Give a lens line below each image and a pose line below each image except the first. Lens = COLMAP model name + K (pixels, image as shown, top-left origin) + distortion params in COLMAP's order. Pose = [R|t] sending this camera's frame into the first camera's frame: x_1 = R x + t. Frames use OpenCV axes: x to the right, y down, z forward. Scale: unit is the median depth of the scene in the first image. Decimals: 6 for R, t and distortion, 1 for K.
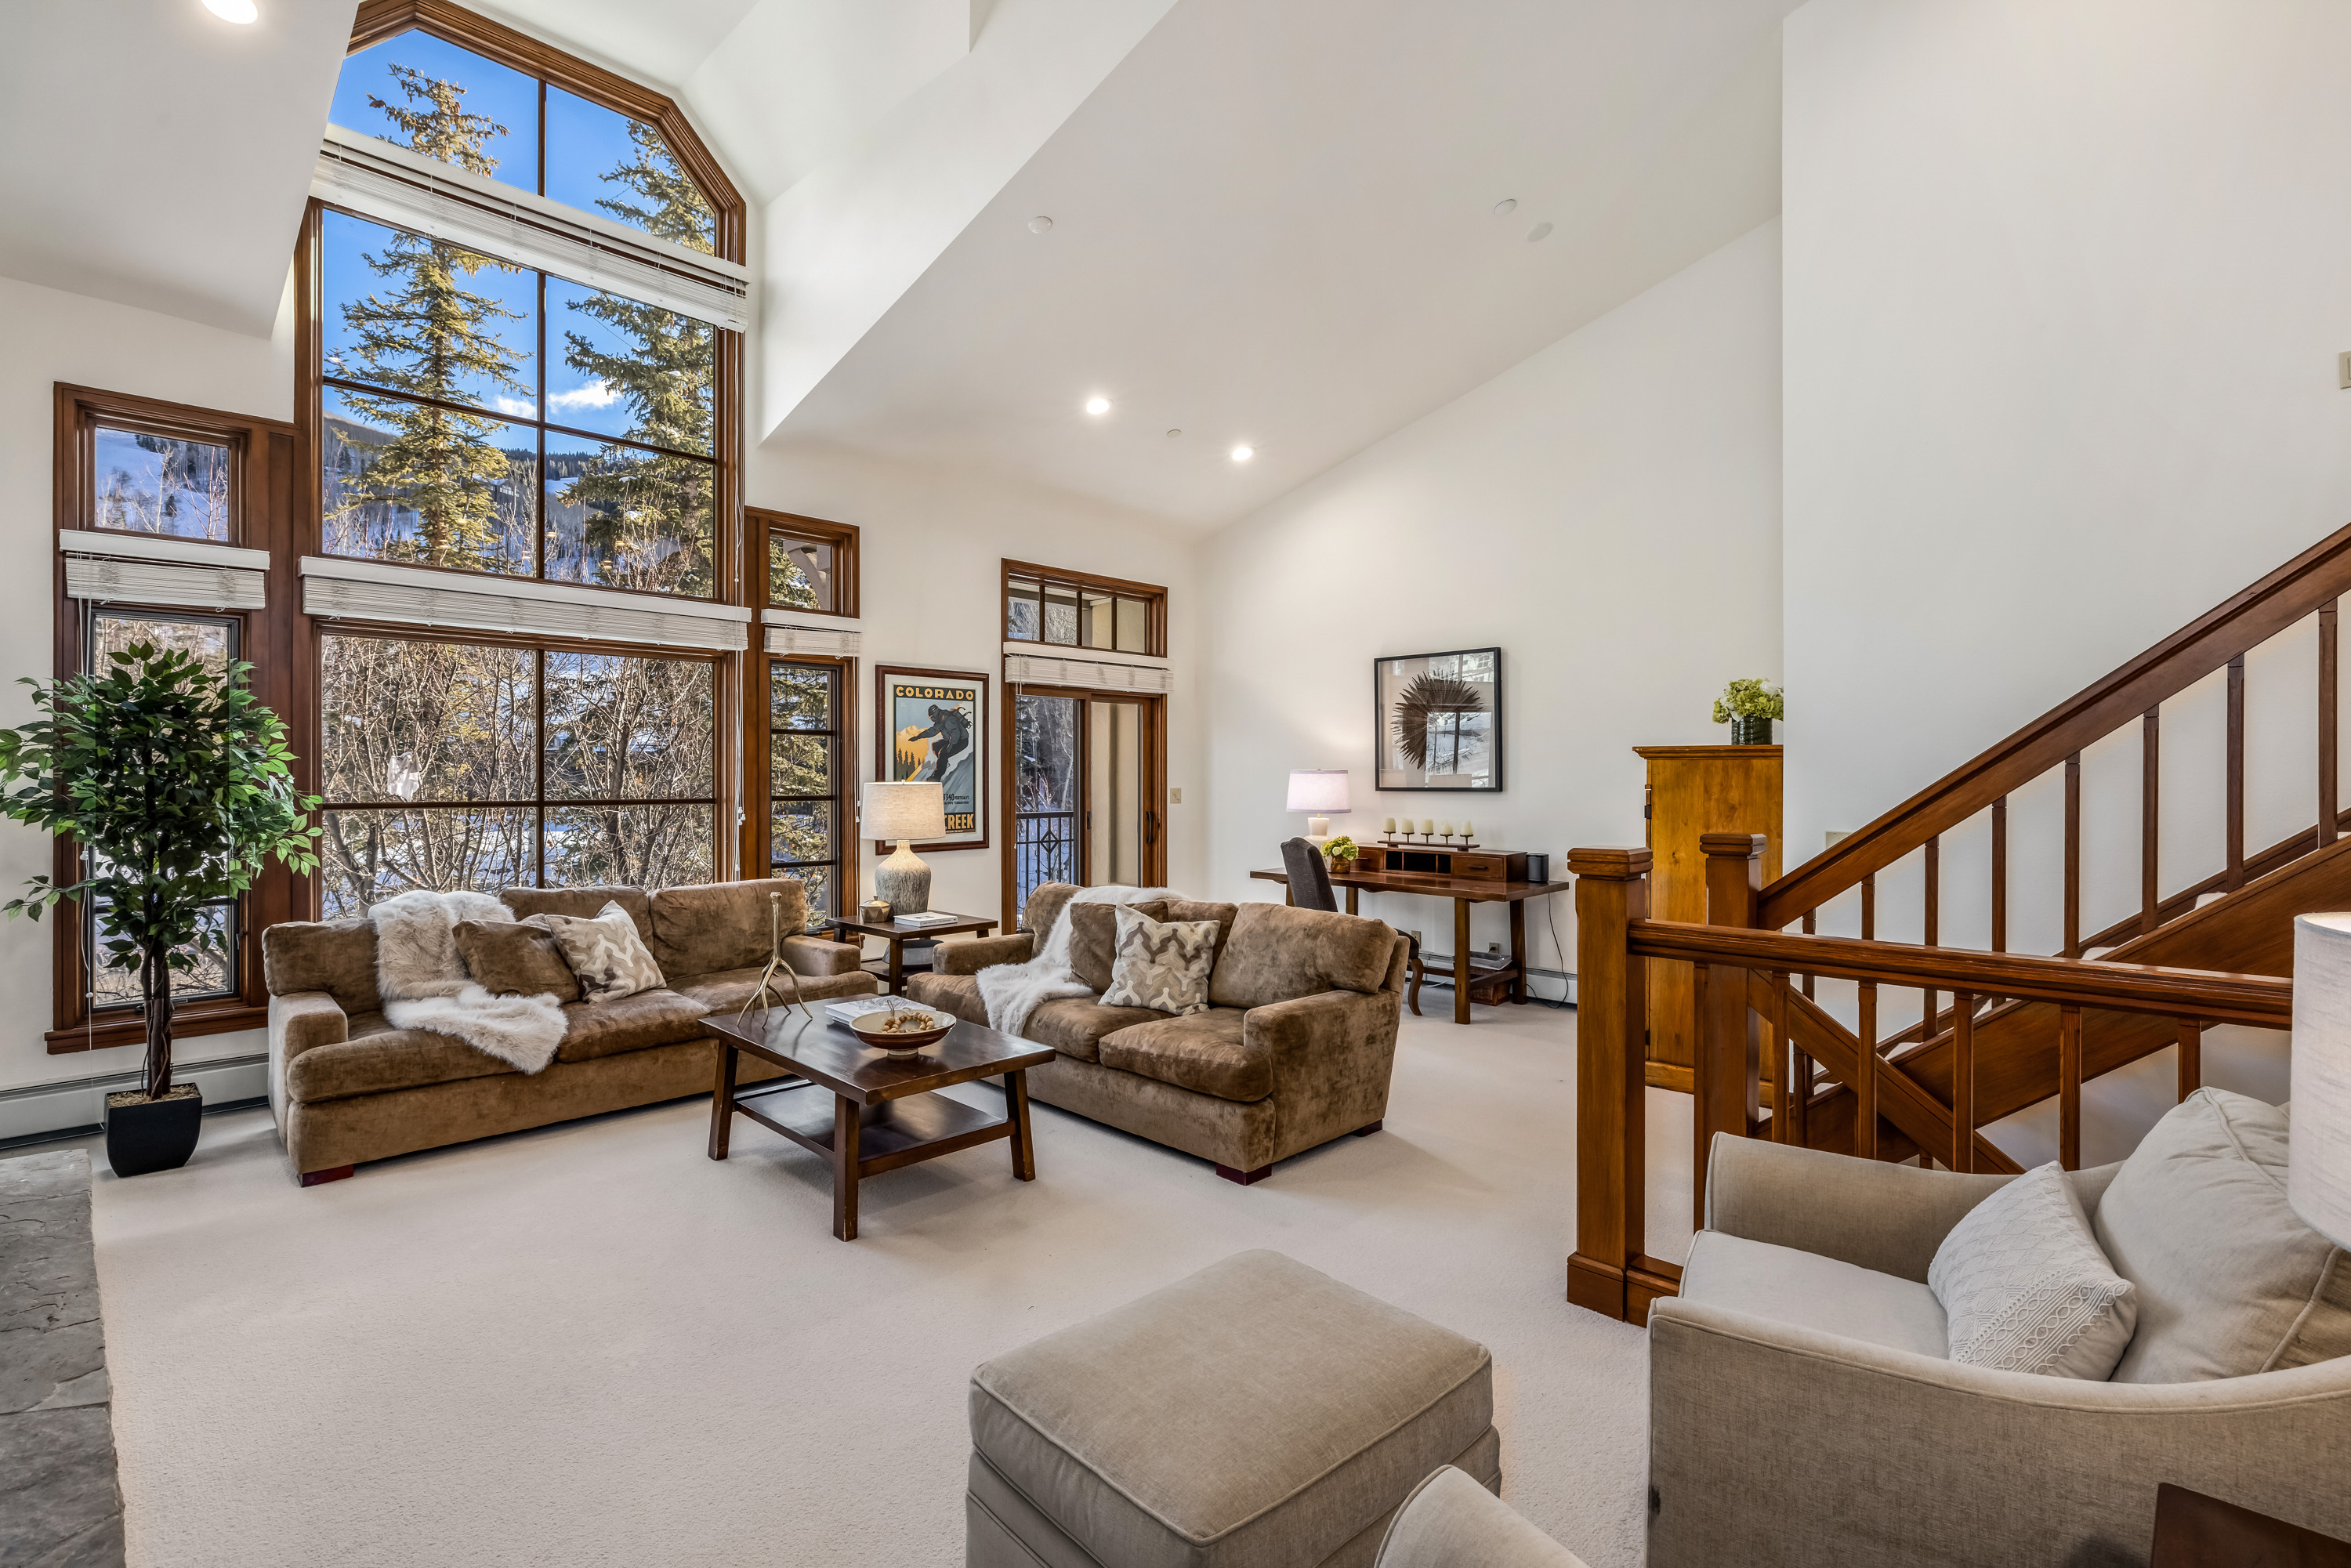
lens RADIAL K [[1092.9, 0, 1134.1], [0, 1092.9, 788.9], [0, 0, 1]] dist [-0.009138, 0.000661]
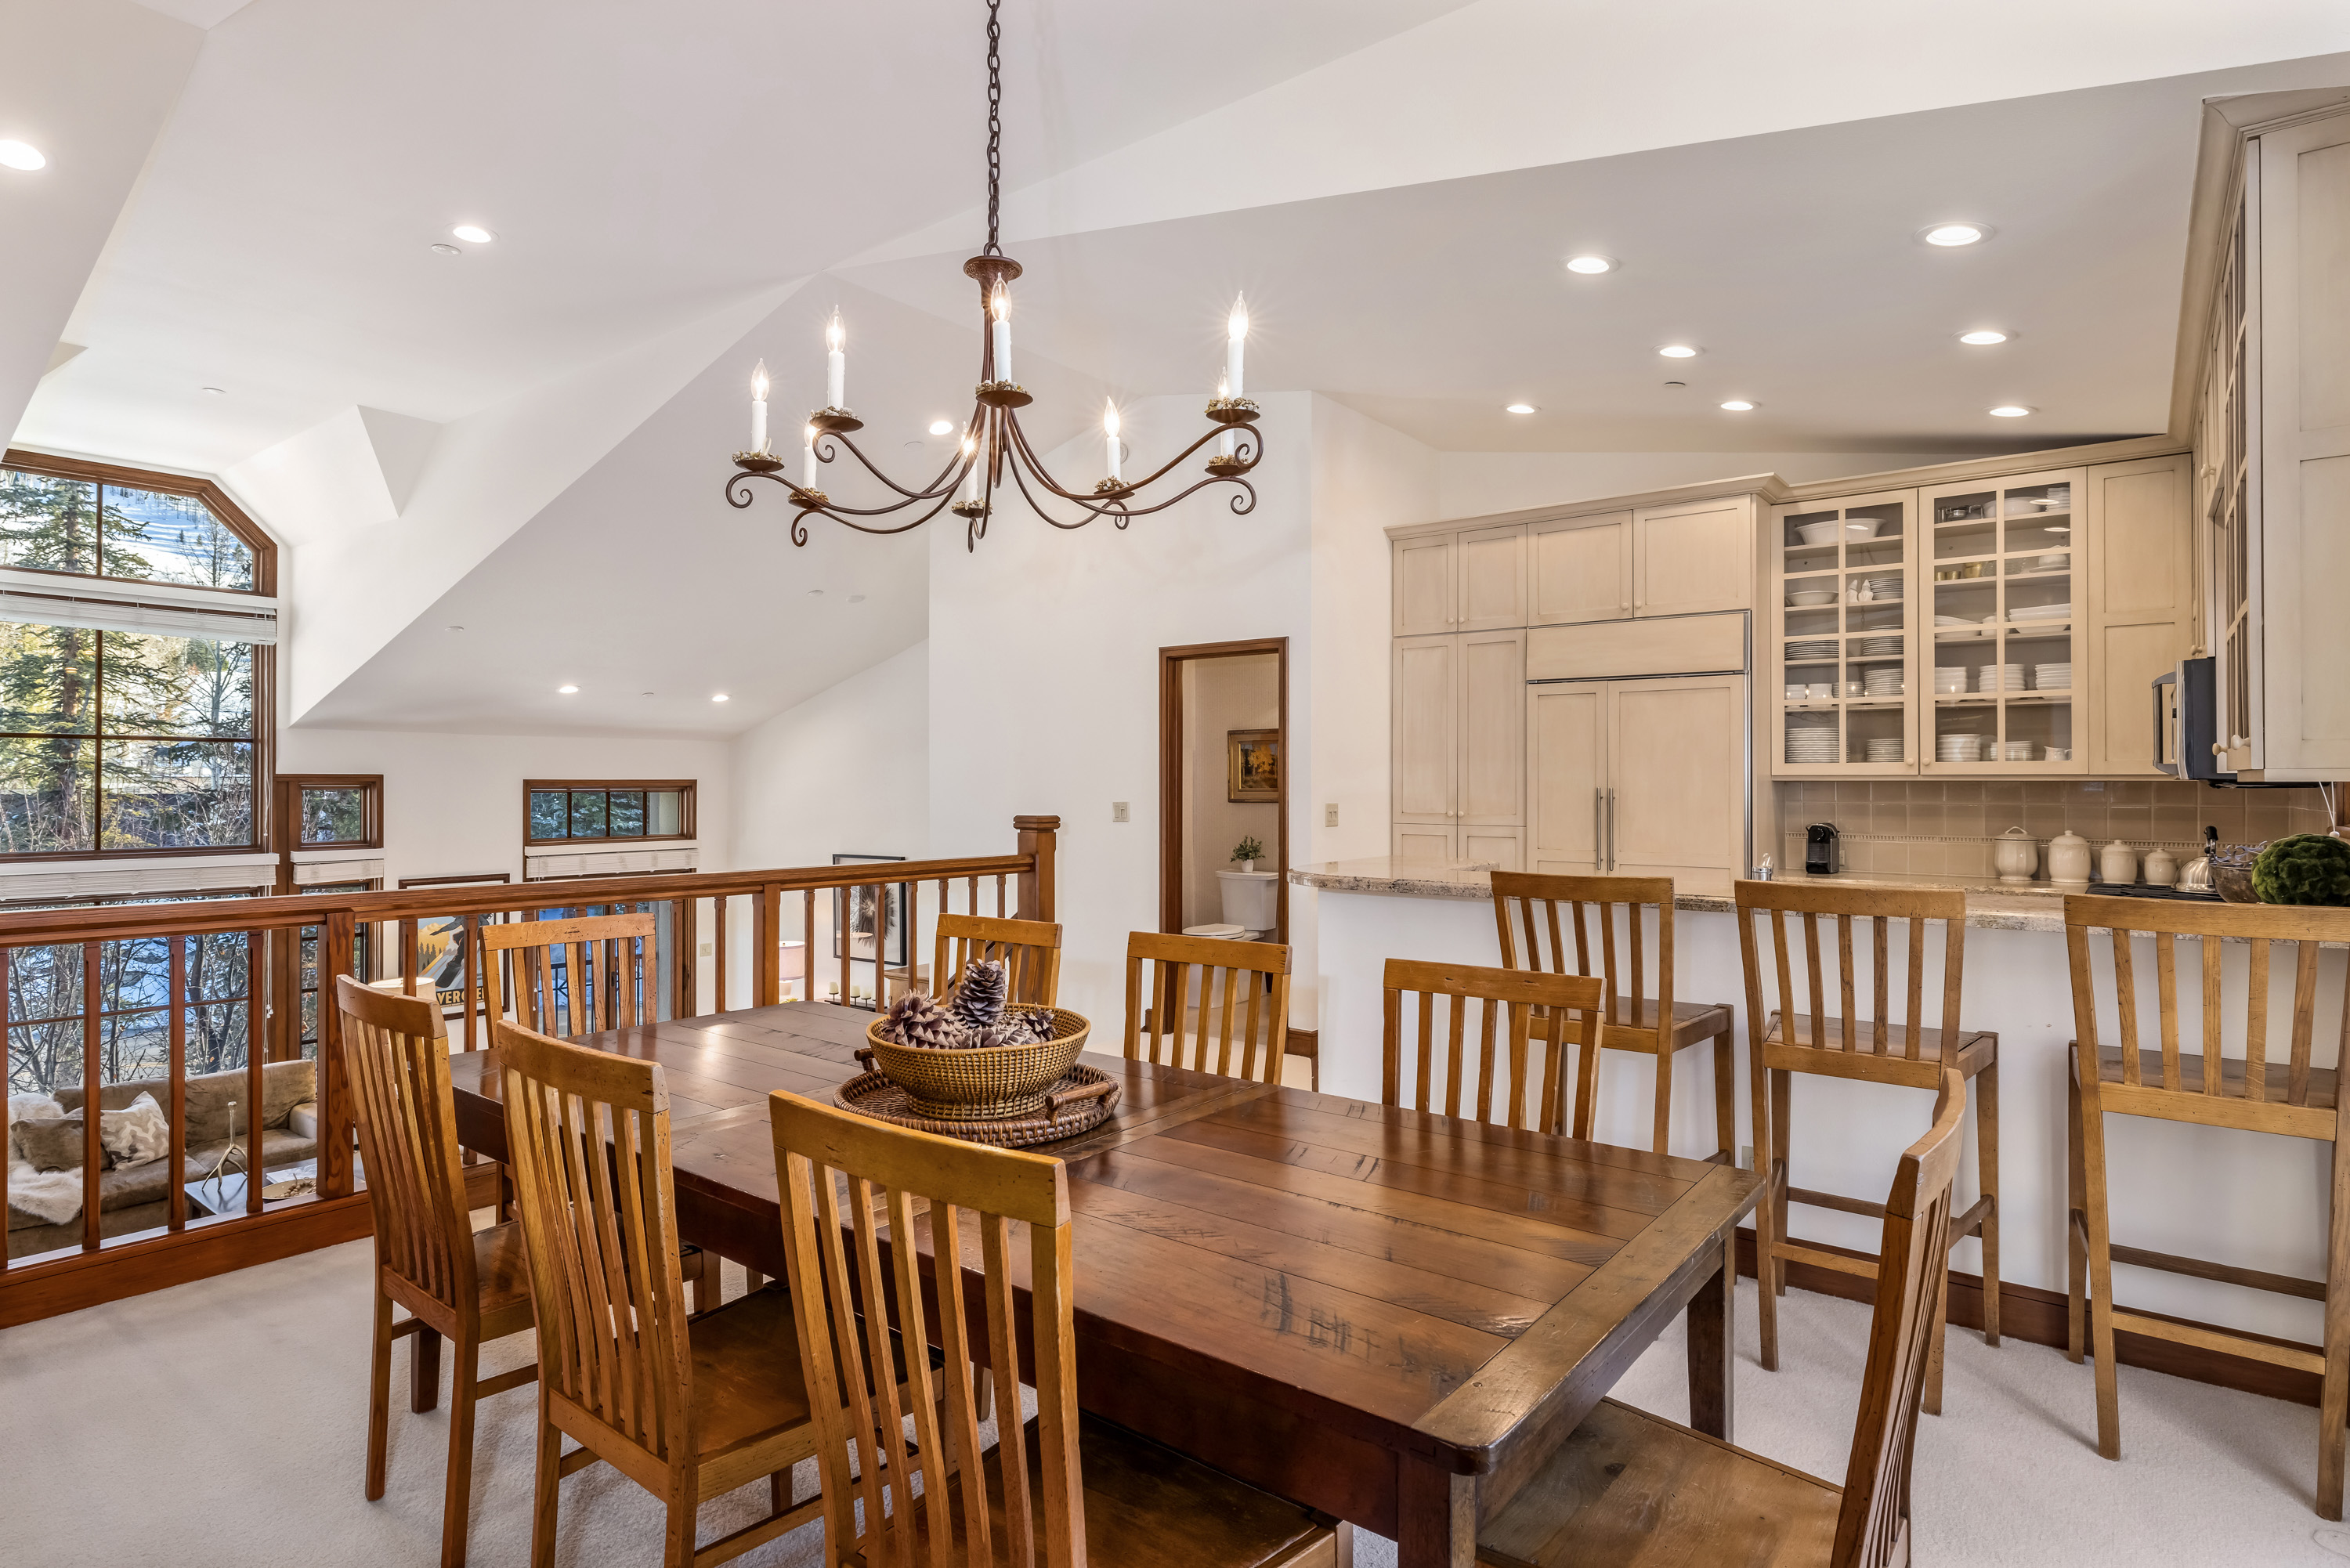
lens RADIAL K [[1280.0, 0, 1166.4], [0, 1280.0, 781.5], [0, 0, 1]] dist [-0.008577, 0.001090]
pose [[0.993472, 0.000479, 0.114072, 0.554542], [0.000499, 0.999963, -0.008543, -0.243880], [-0.114072, 0.008544, 0.993436, -0.676630]]
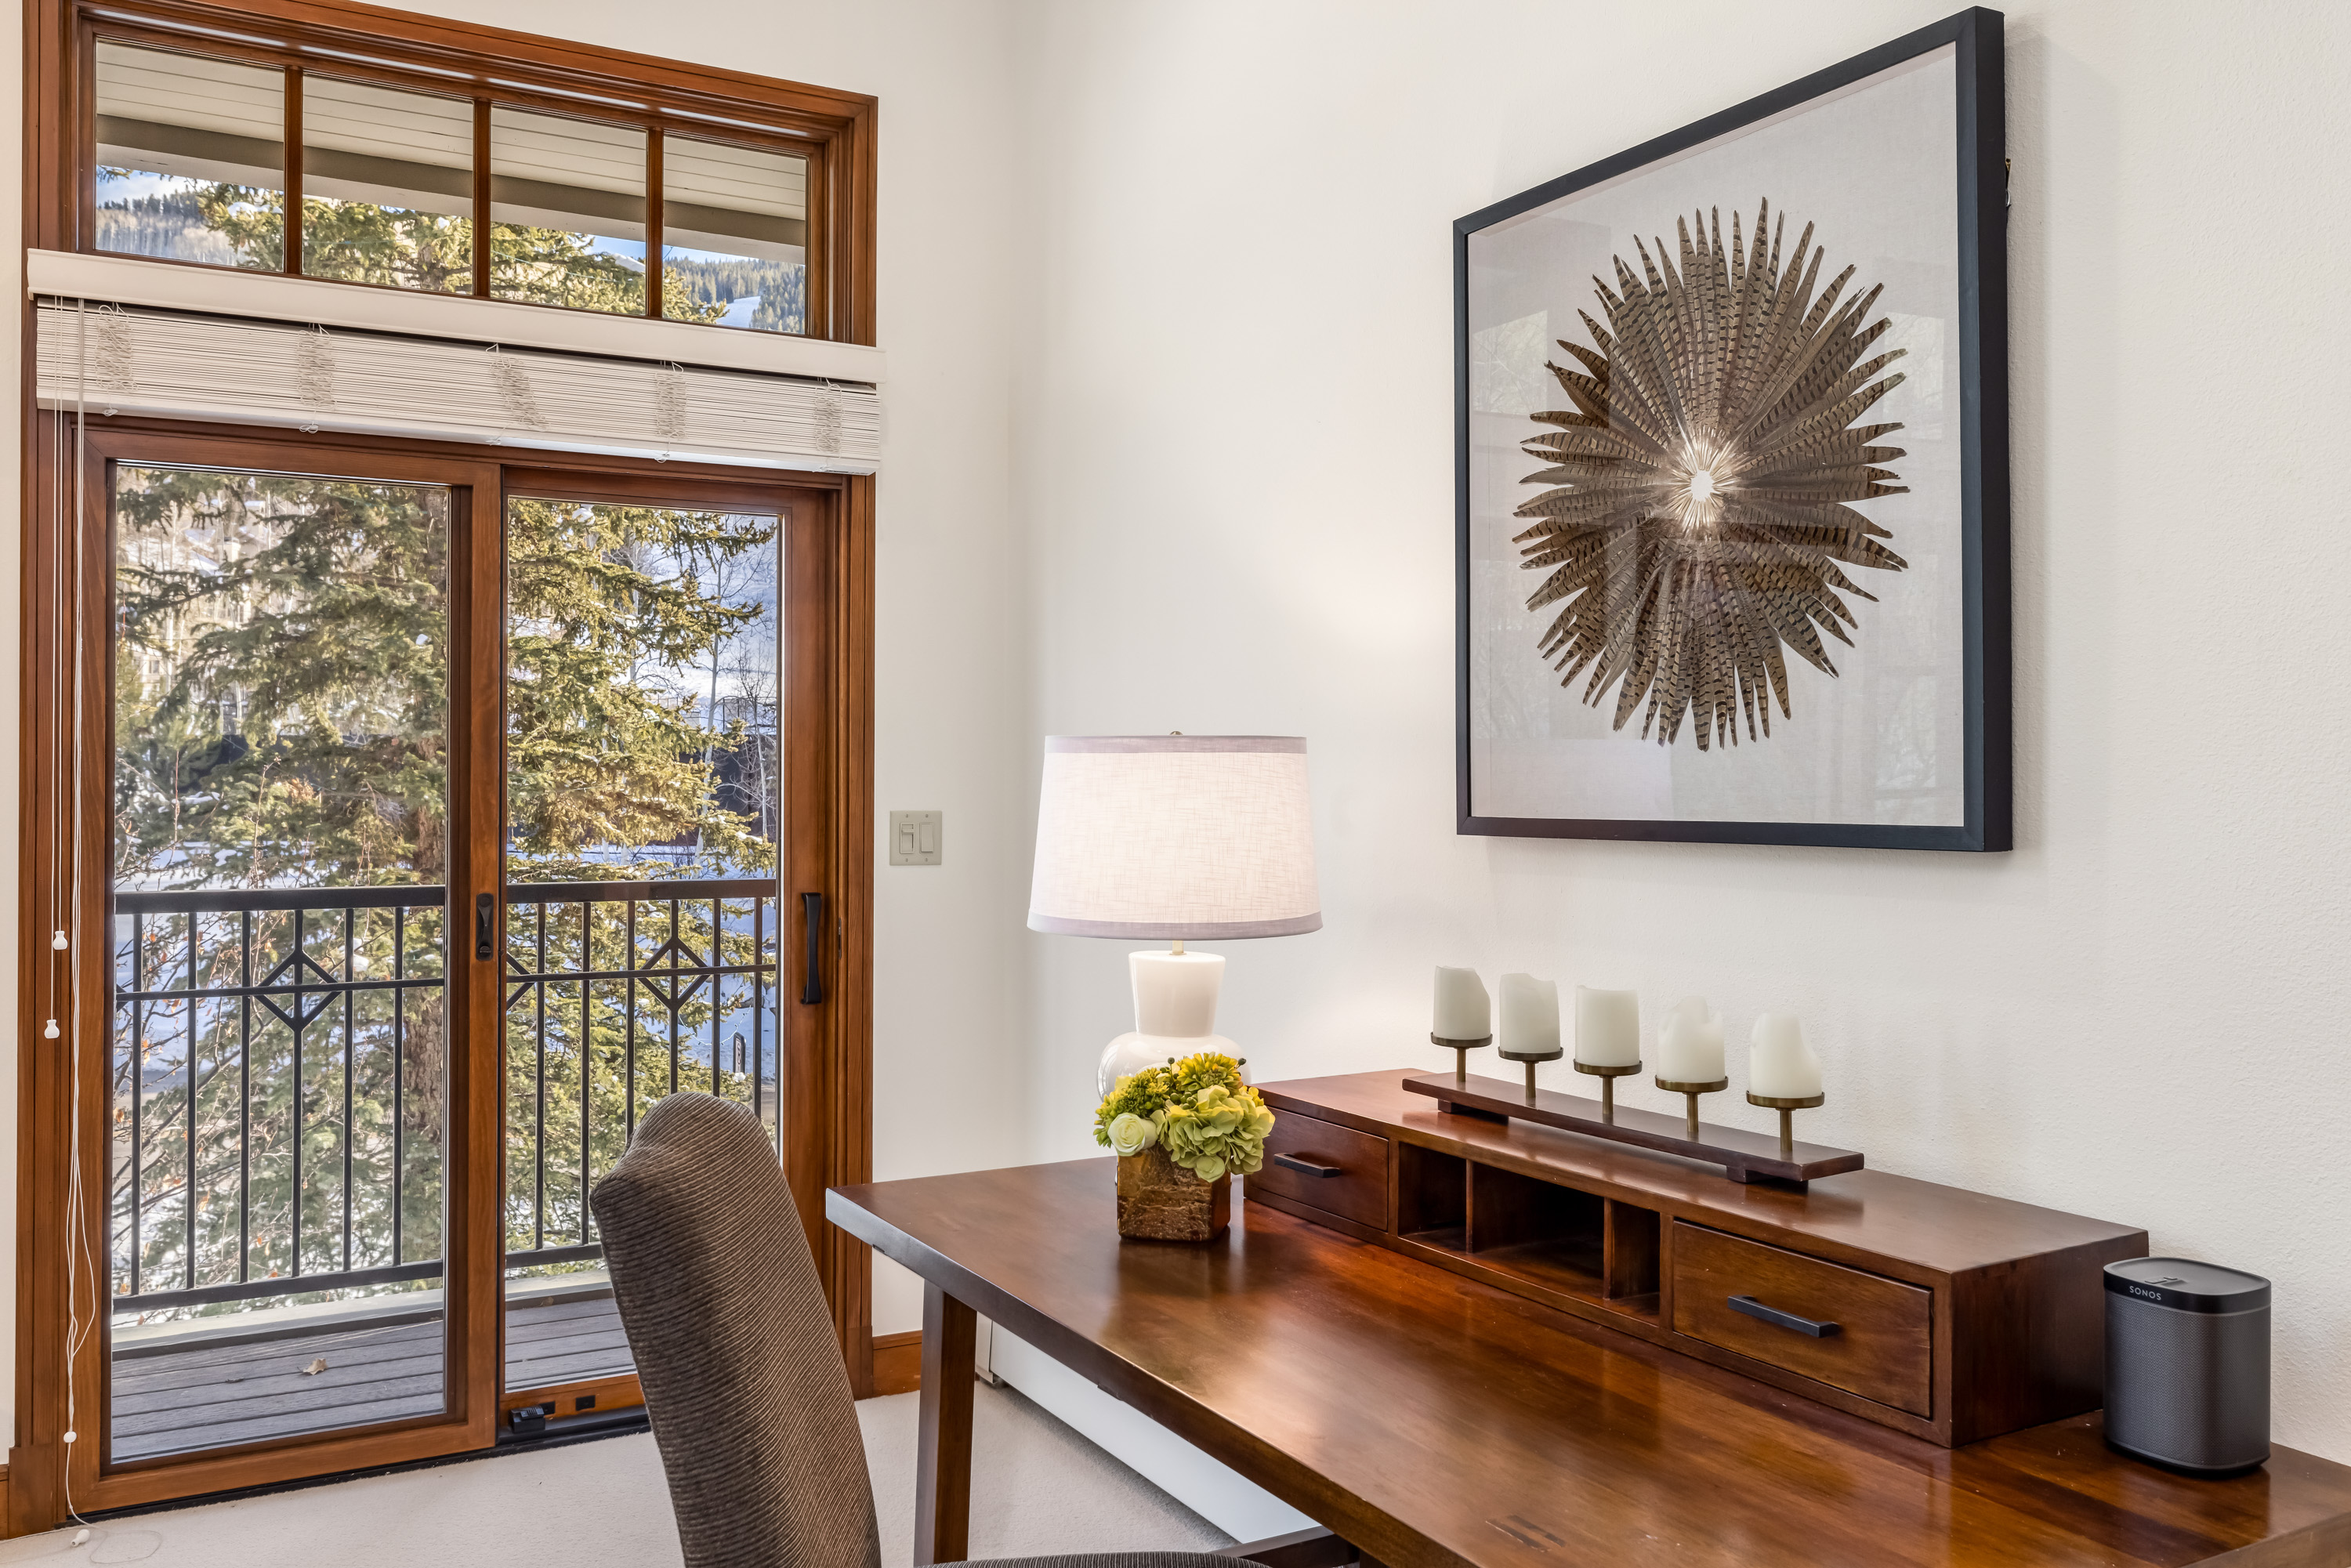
lens RADIAL K [[1913.6, 0, 1166.8], [0, 1913.6, 773.8], [0, 0, 1]] dist [-0.021244, -0.000636]
pose [[0.961928, 0.006976, -0.273213, 0.340396], [-0.011710, 0.999808, -0.015702, -0.004445], [0.273051, 0.018304, 0.961825, 0.789500]]
